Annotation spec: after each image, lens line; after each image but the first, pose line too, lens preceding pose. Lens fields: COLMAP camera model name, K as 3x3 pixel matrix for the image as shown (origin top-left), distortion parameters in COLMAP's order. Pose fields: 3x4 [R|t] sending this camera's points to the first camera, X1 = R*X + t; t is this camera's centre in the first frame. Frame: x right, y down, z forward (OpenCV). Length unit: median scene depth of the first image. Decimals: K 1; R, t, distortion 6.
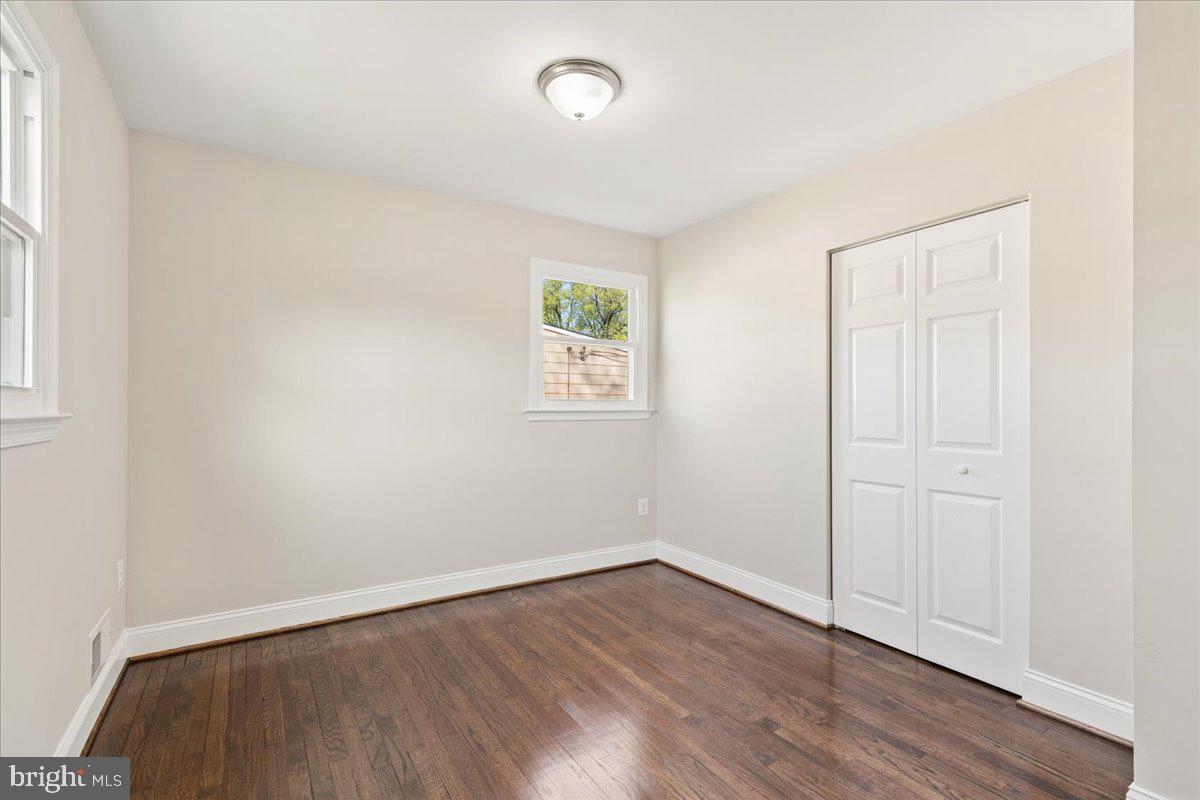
lens RADIAL K [[540.8, 0, 605.9], [0, 540.8, 408.1], [0, 0, 1]] dist [0.002195, -0.000580]
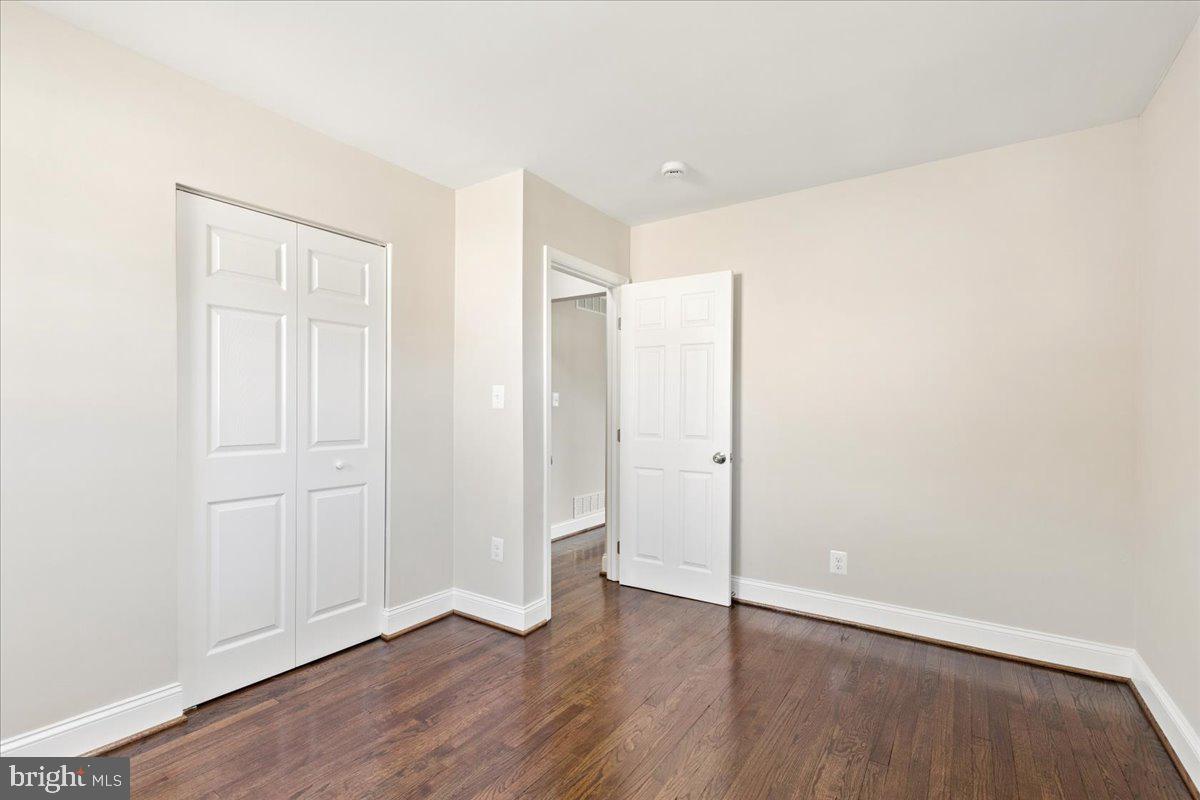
lens RADIAL K [[540.8, 0, 605.9], [0, 540.8, 408.1], [0, 0, 1]] dist [0.002195, -0.000580]
pose [[-0.396776, -0.006389, 0.917893, -0.710938], [-0.006677, 0.999969, 0.004075, -0.011924], [-0.917891, -0.004512, -0.396807, 1.198695]]
